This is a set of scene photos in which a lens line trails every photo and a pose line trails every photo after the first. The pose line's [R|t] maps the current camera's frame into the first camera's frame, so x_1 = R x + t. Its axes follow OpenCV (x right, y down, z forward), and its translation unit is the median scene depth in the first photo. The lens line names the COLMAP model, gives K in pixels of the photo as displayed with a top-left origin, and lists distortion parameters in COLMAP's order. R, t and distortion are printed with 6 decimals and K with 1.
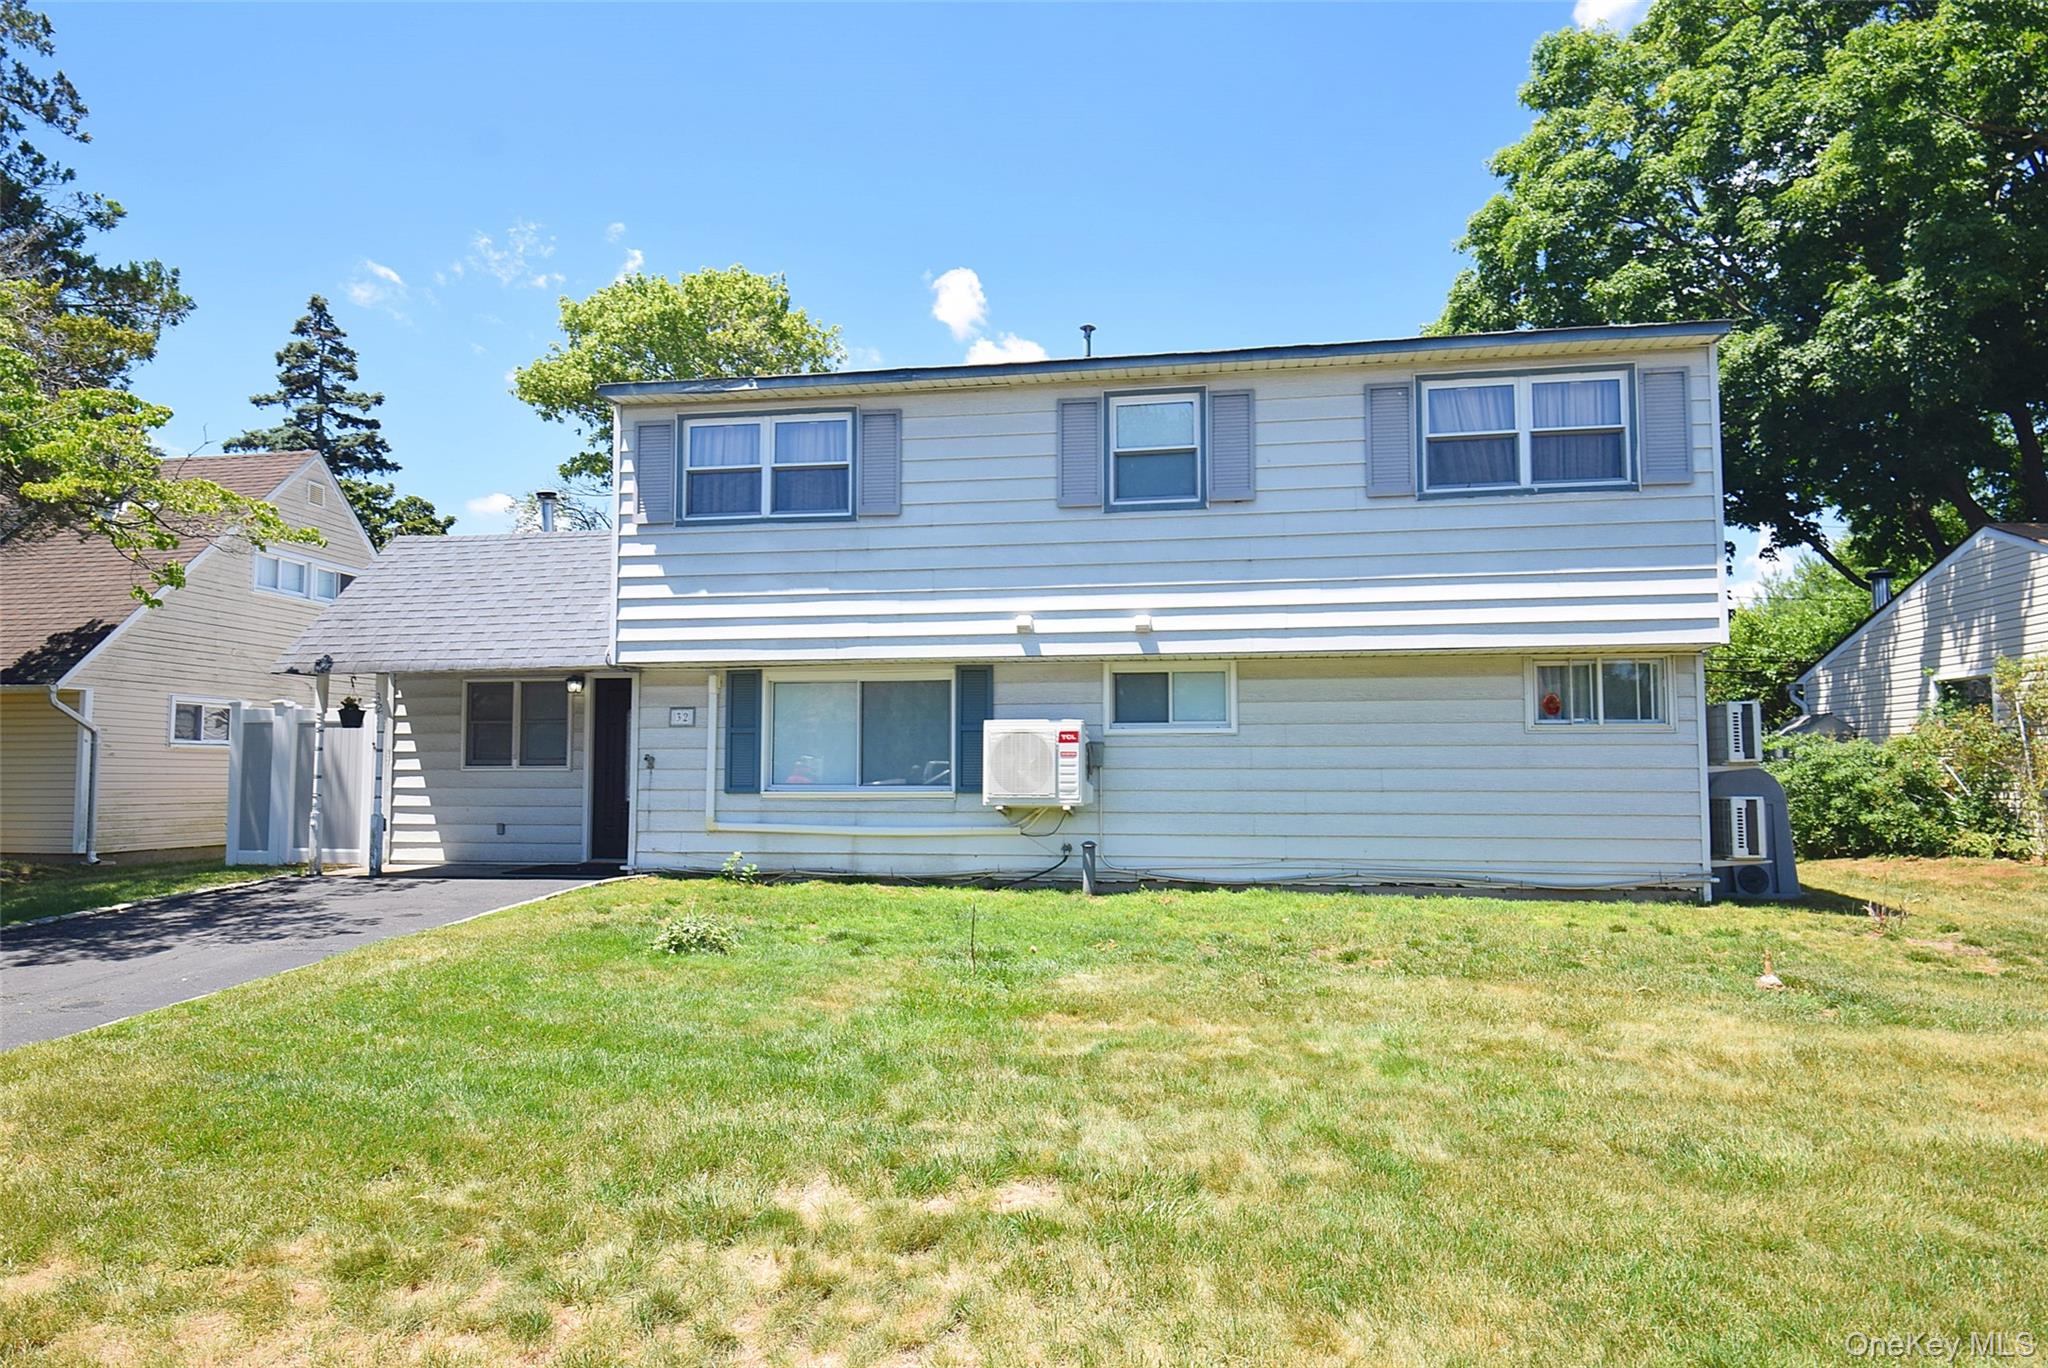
lens RADIAL K [[1124.8, 0, 1028.5], [0, 1124.8, 705.9], [0, 0, 1]] dist [0.004307, 0.000892]
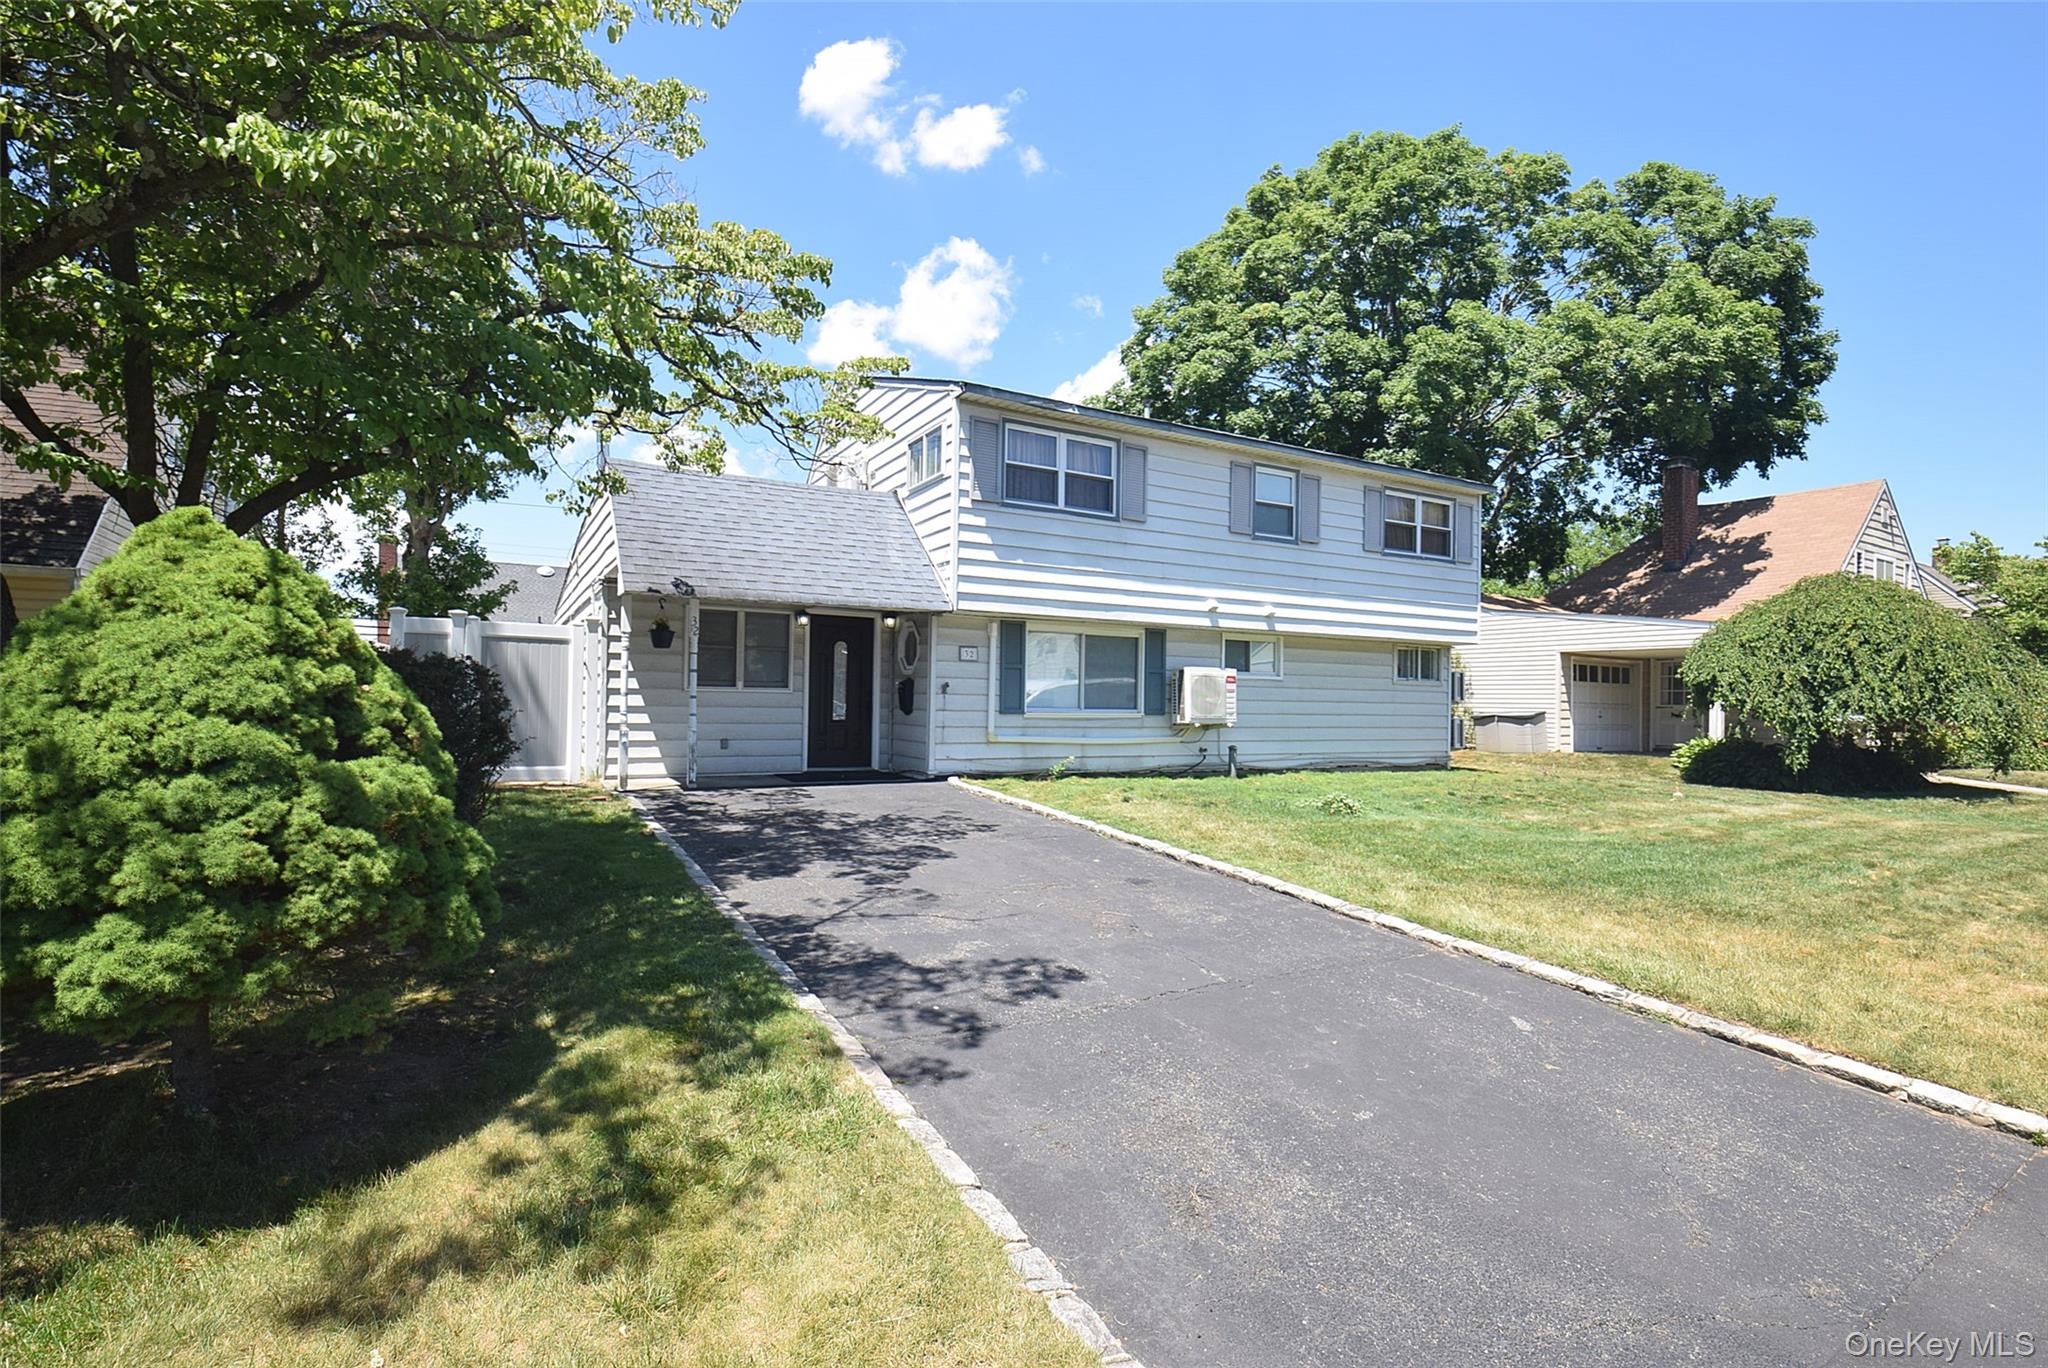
lens RADIAL K [[901.8, 0, 1045.9], [0, 901.8, 705.1], [0, 0, 1]] dist [-0.019353, -0.009150]
pose [[0.802967, 0.009670, 0.595945, -0.882216], [-0.052793, 0.997092, 0.054954, 0.007294], [-0.593681, -0.075588, 0.801143, 0.131167]]
